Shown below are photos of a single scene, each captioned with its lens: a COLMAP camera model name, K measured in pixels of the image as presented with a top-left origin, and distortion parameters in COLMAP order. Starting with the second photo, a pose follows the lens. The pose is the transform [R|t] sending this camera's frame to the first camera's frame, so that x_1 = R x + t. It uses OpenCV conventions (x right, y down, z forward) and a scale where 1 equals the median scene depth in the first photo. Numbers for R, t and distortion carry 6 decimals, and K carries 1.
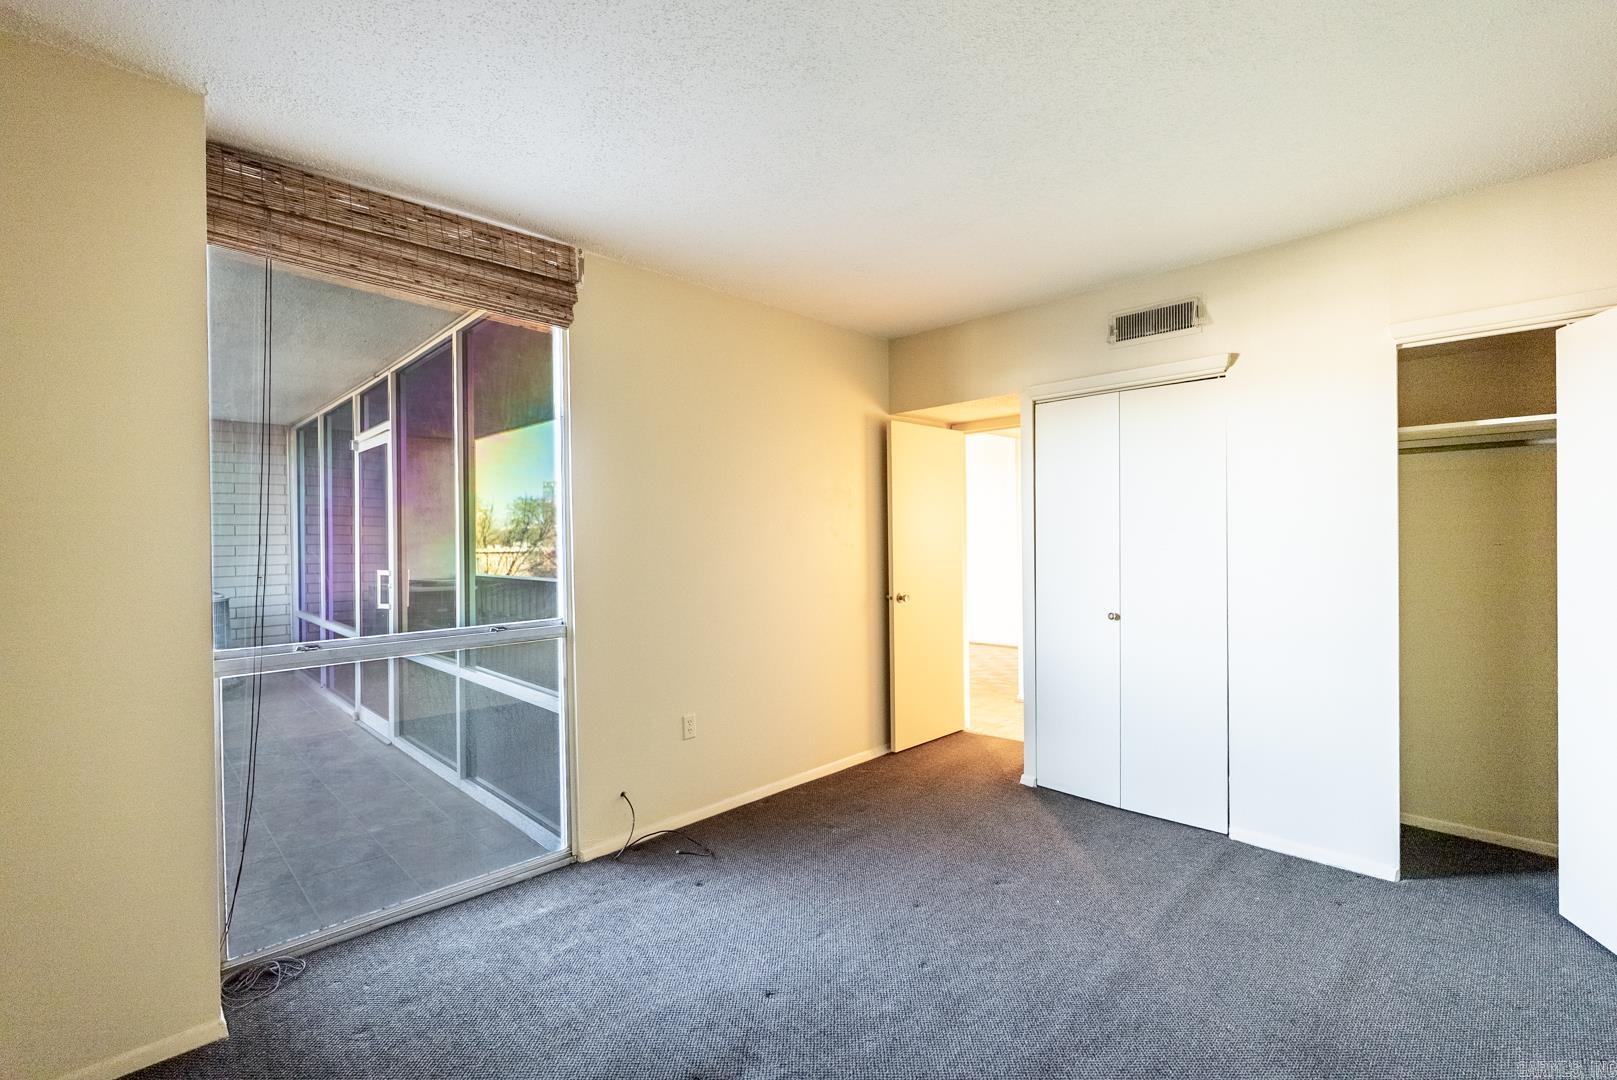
lens RADIAL K [[718.6, 0, 809.3], [0, 718.6, 539.6], [0, 0, 1]] dist [-0.003501, 0.000589]
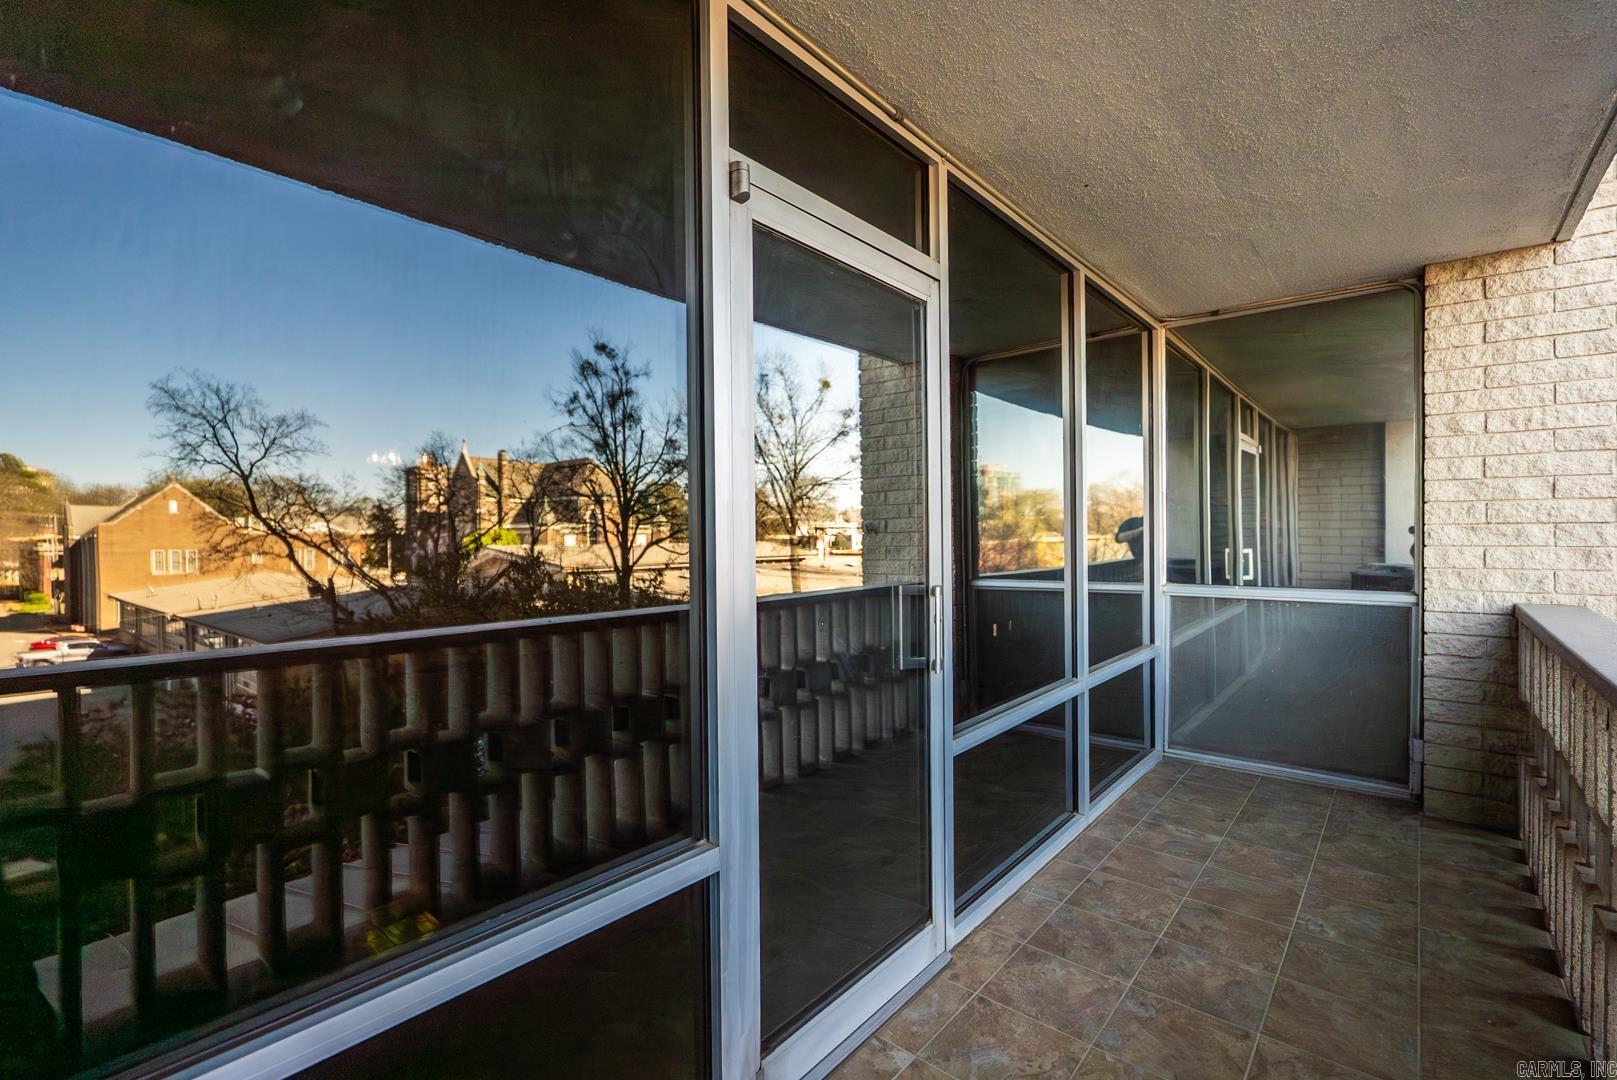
lens RADIAL K [[718.6, 0, 809.8], [0, 718.6, 540.4], [0, 0, 1]] dist [-0.003501, 0.000589]
pose [[-0.090991, -0.003617, 0.995845, -1.331635], [0.006933, 0.999967, 0.004266, 0.011088], [-0.995828, 0.007292, -0.090963, 1.441450]]
